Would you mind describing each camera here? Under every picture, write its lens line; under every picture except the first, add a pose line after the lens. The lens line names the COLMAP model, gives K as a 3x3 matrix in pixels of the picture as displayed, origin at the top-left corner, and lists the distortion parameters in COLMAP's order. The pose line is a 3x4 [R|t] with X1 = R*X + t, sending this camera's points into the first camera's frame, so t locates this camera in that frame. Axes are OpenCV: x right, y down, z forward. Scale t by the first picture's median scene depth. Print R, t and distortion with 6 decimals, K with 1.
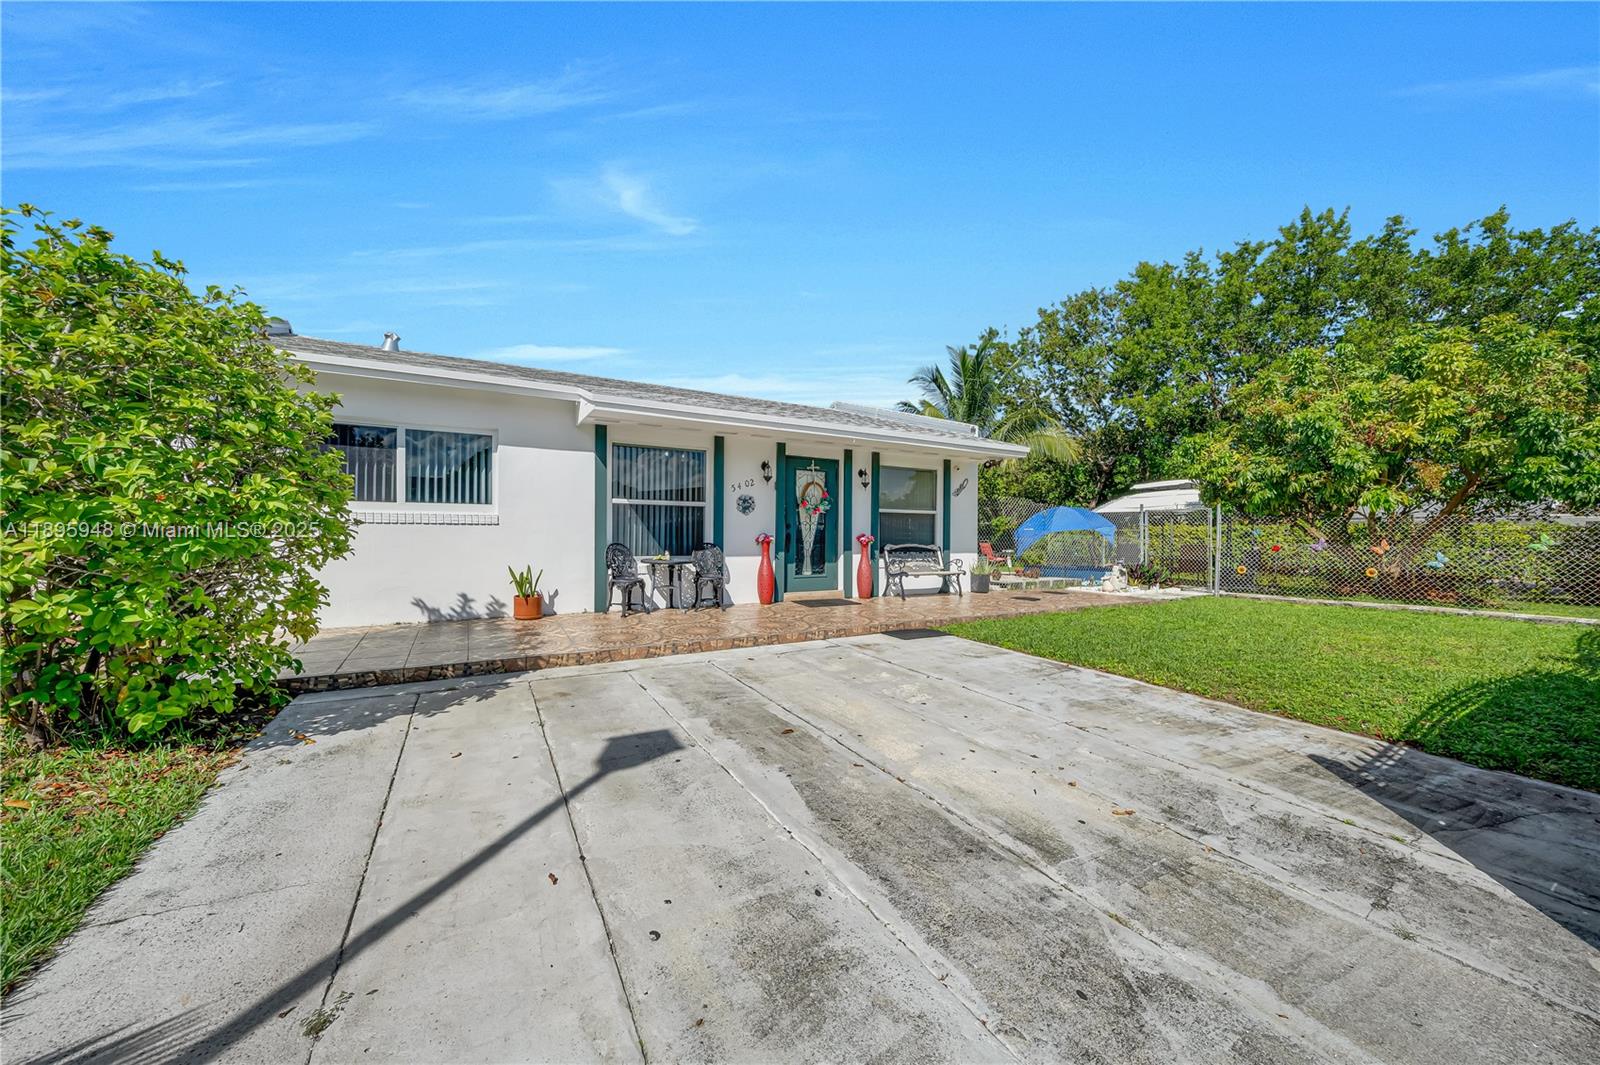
lens RADIAL K [[556.4, 0, 800.0], [0, 556.4, 532.5], [0, 0, 1]] dist [-0.001387, -0.000009]
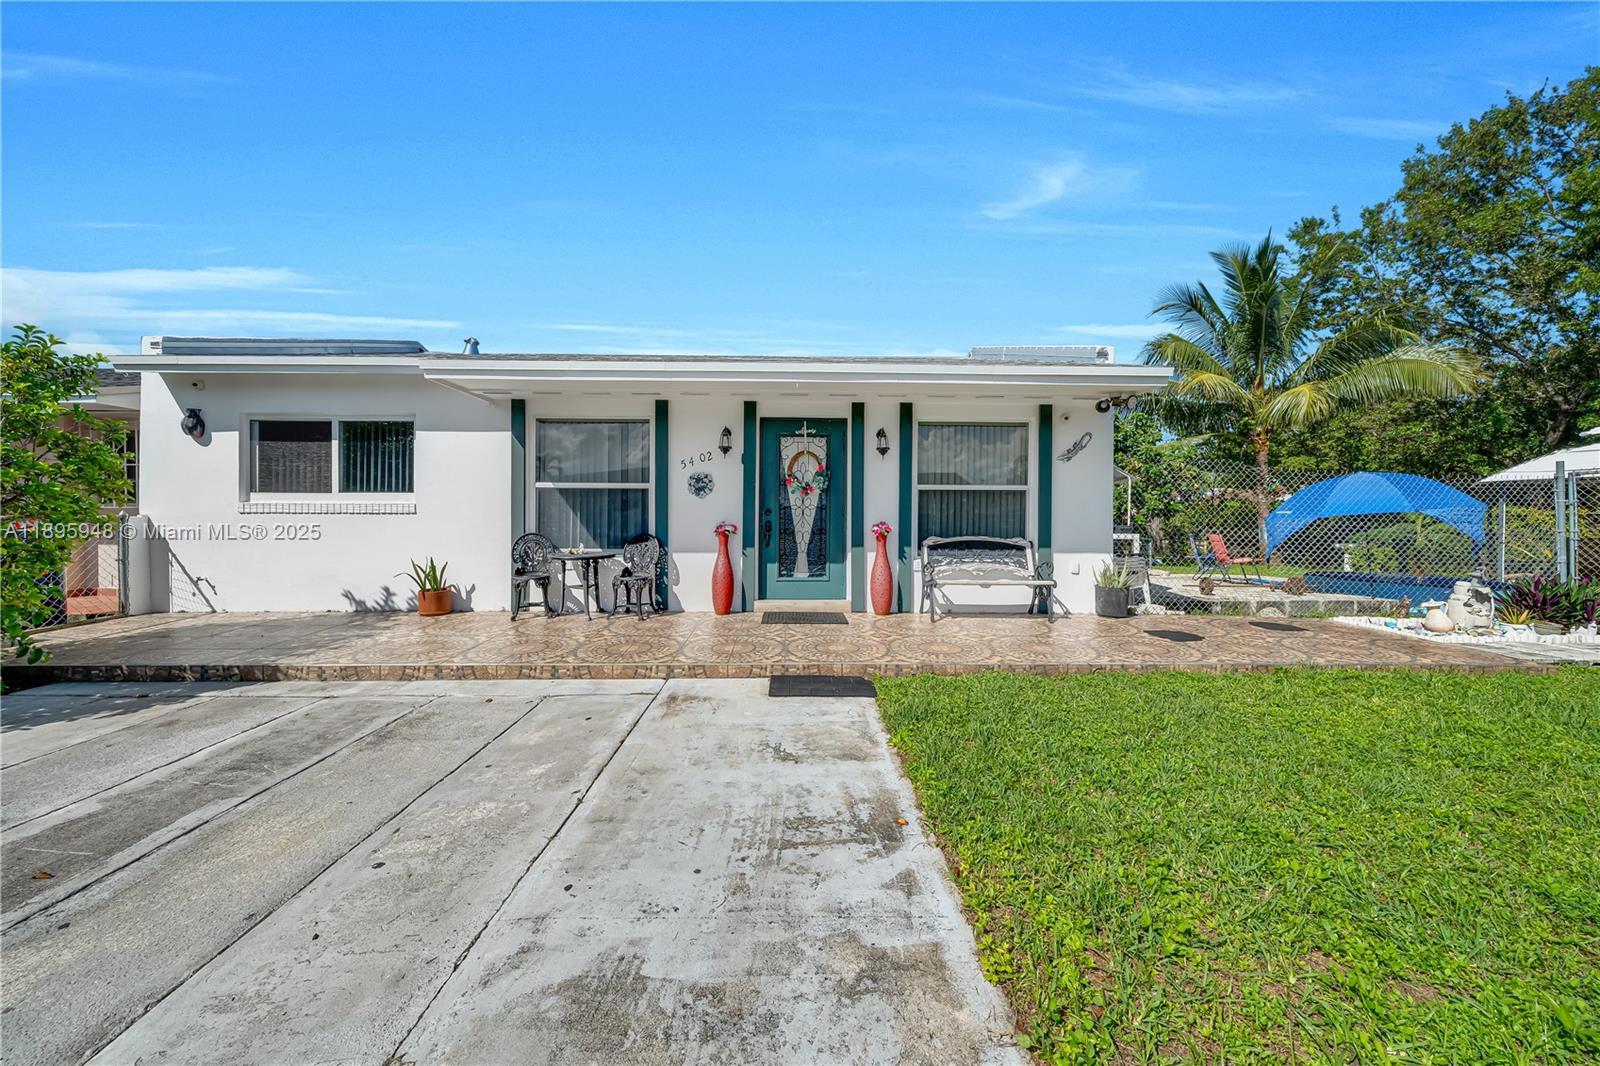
lens RADIAL K [[567.2, 0, 801.1], [0, 567.2, 516.1], [0, 0, 1]] dist [-0.001801, -0.000101]
pose [[0.884380, -0.006899, -0.466717, 0.367249], [0.003984, 0.999966, -0.007233, 0.000050], [0.466751, 0.004537, 0.884377, 0.335534]]
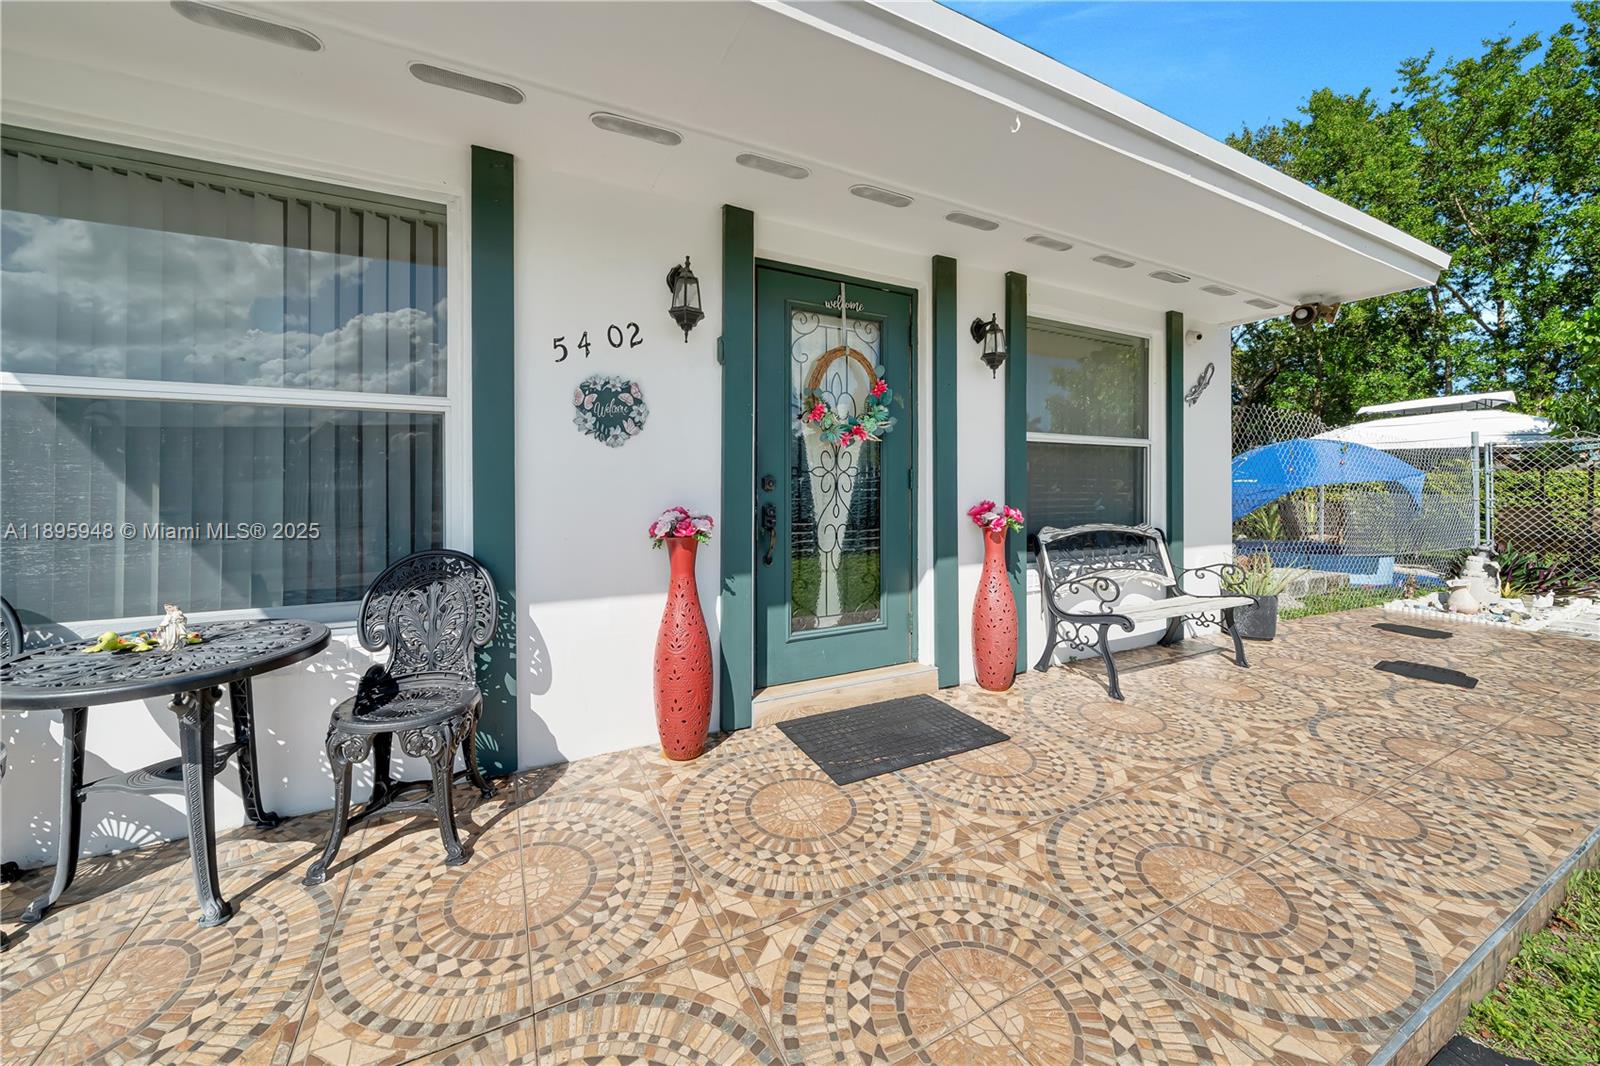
lens RADIAL K [[584.9, 0, 806.8], [0, 584.9, 489.9], [0, 0, 1]] dist [-0.001294, -0.000094]
pose [[0.999189, -0.009830, -0.039051, 0.014539], [0.010057, 0.999934, 0.005635, -0.008725], [0.038993, -0.006023, 0.999221, 0.647561]]
